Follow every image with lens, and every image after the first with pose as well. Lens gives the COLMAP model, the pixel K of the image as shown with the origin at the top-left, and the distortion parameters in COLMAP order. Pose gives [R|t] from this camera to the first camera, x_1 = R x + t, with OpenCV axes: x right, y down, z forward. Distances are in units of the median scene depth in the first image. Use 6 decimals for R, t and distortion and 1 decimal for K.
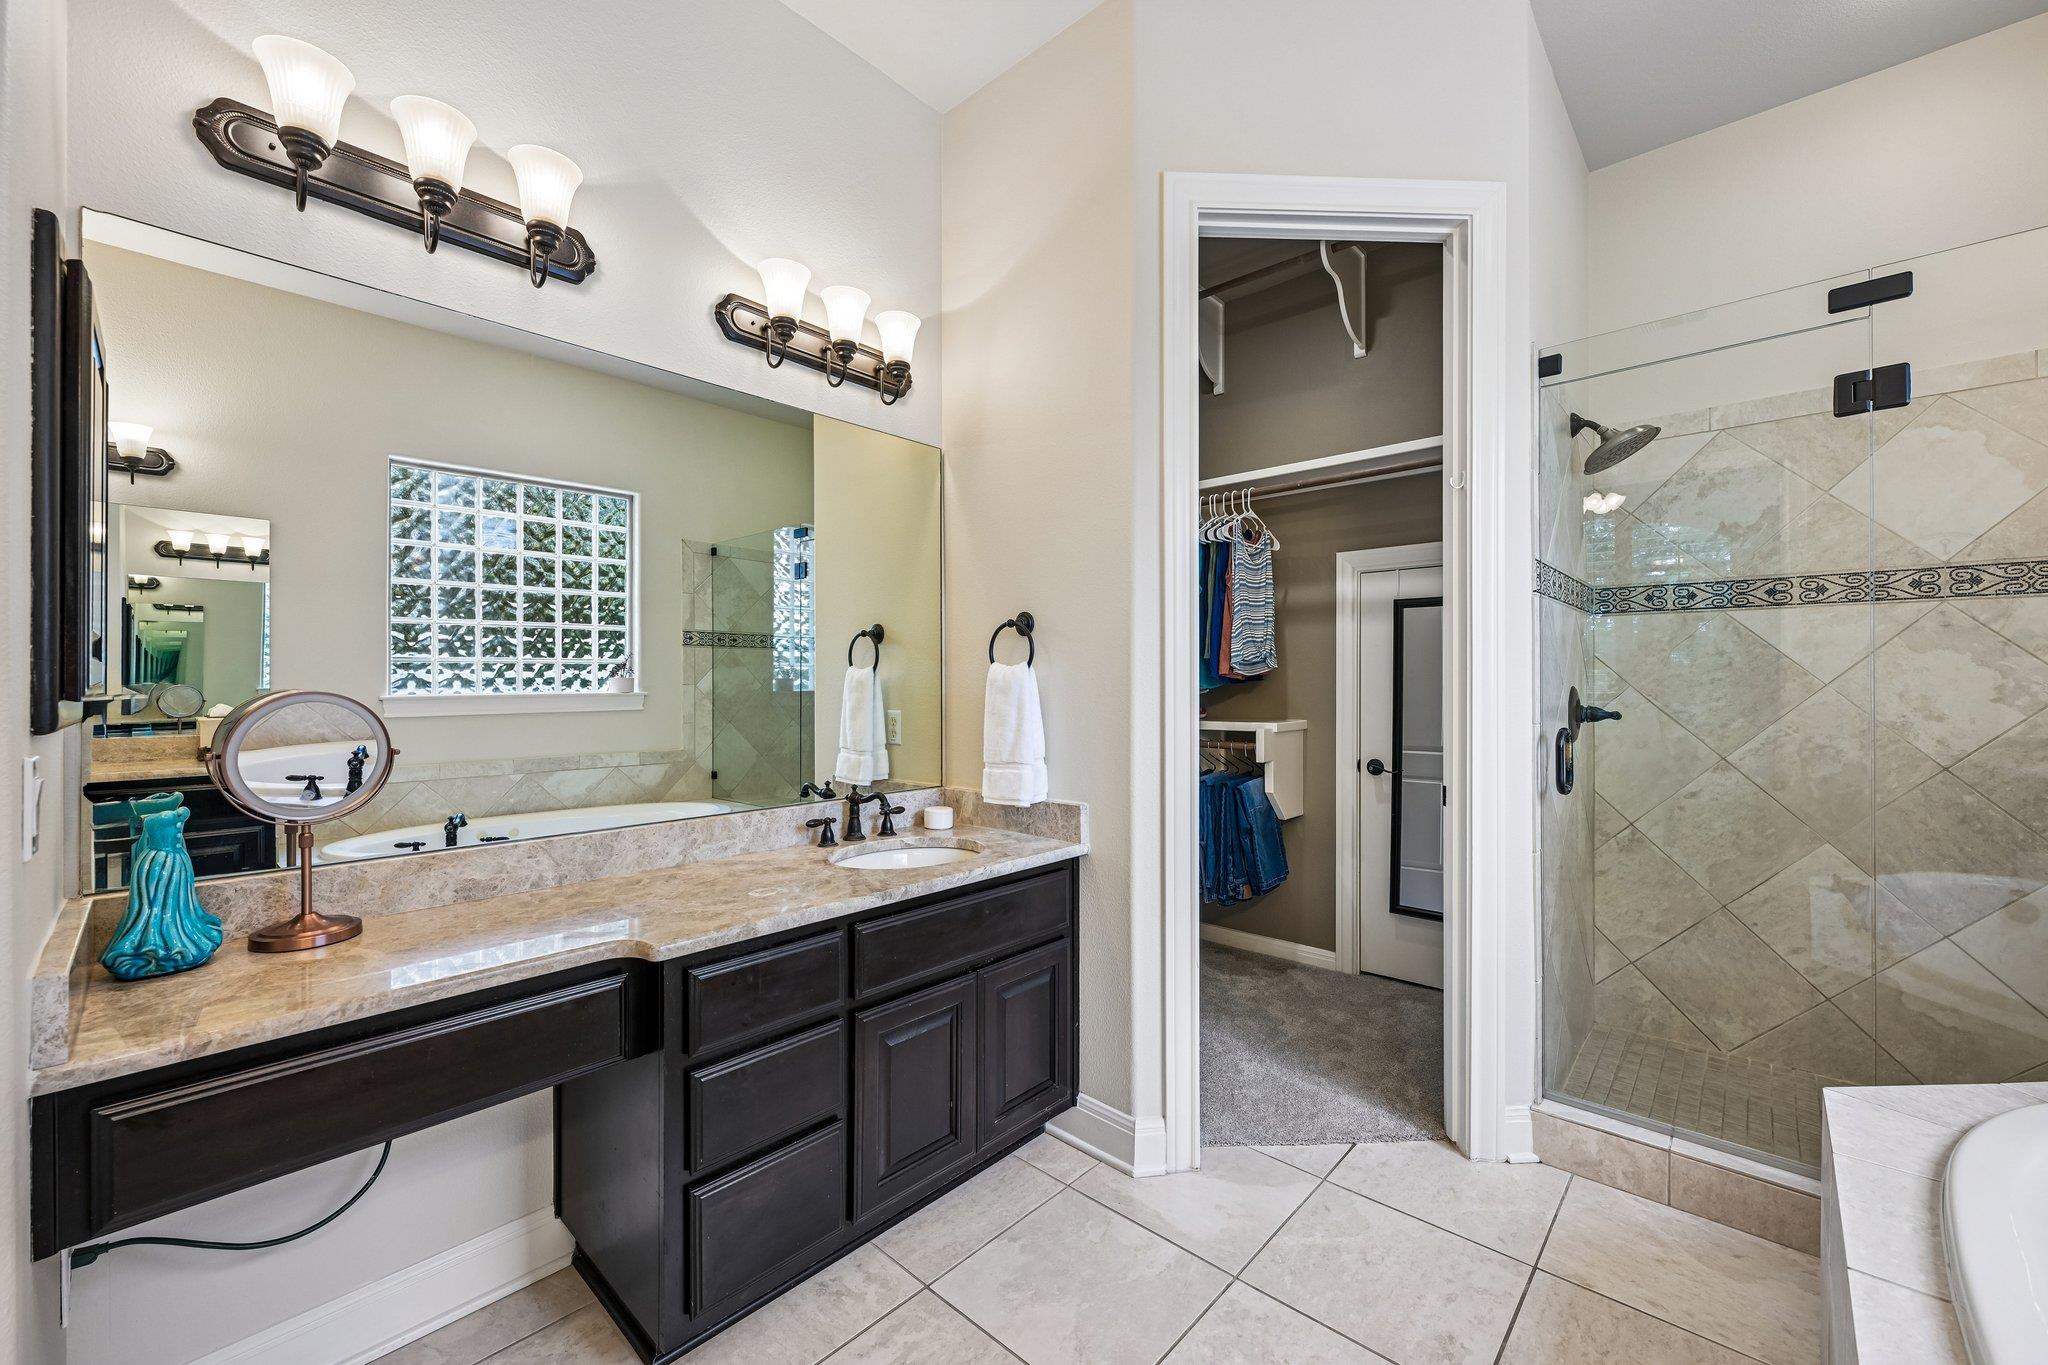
lens RADIAL K [[812.3, 0, 1024.0], [0, 812.3, 682.5], [0, 0, 1]] dist [0.002522, 0.000040]
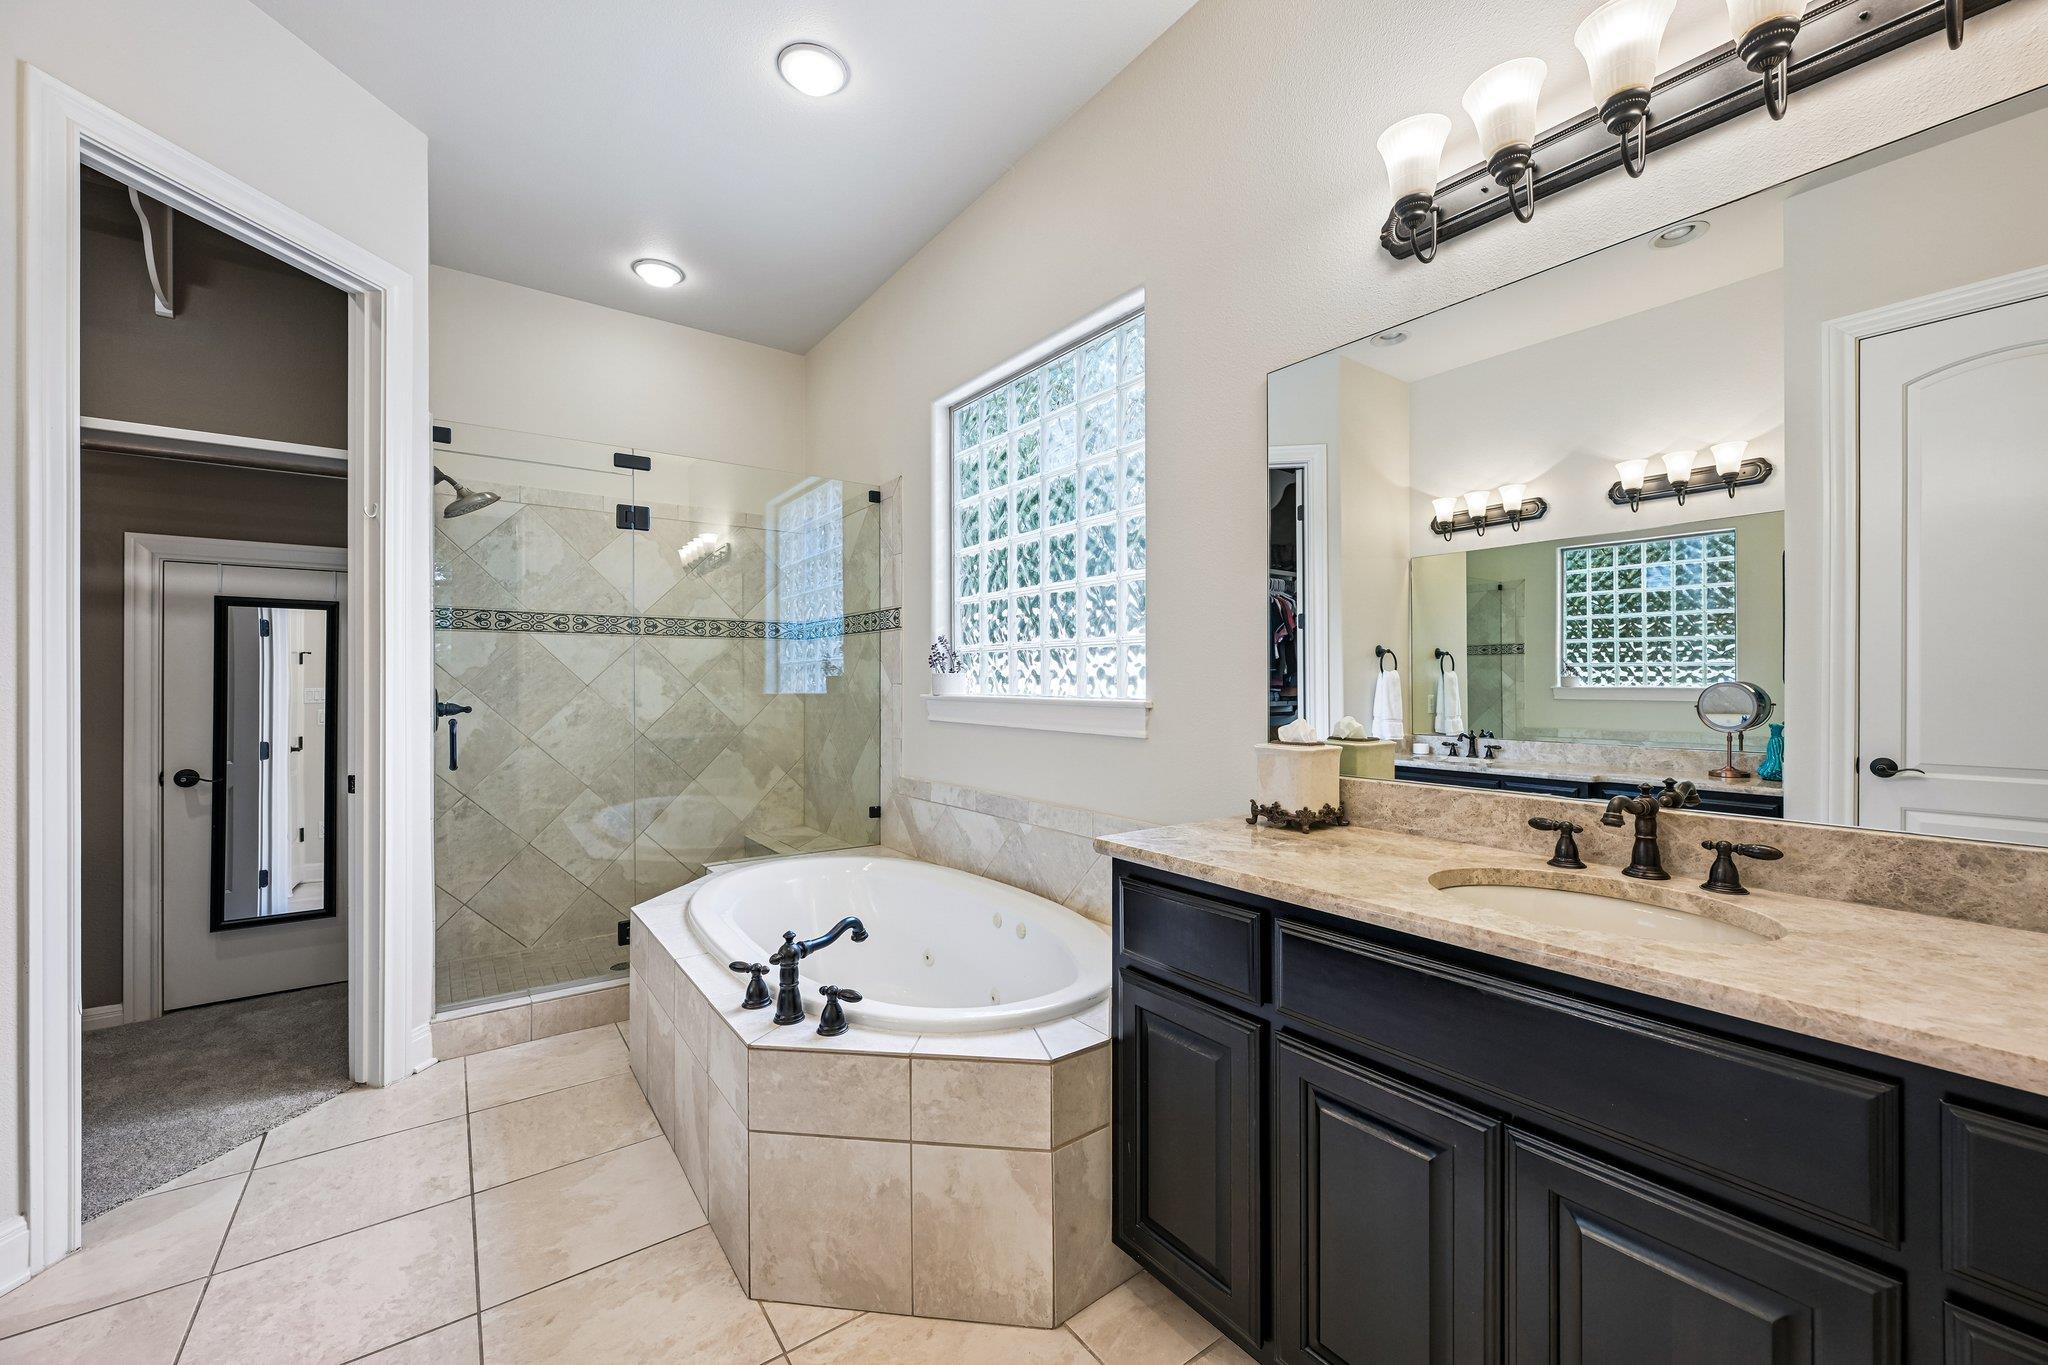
lens RADIAL K [[812.3, 0, 1024.0], [0, 812.3, 682.5], [0, 0, 1]] dist [0.002522, 0.000040]
pose [[0.204219, 0.002584, 0.978922, -0.389308], [0.001864, 0.999994, -0.003028, 0.003363], [-0.978924, 0.002443, 0.204212, -0.141973]]
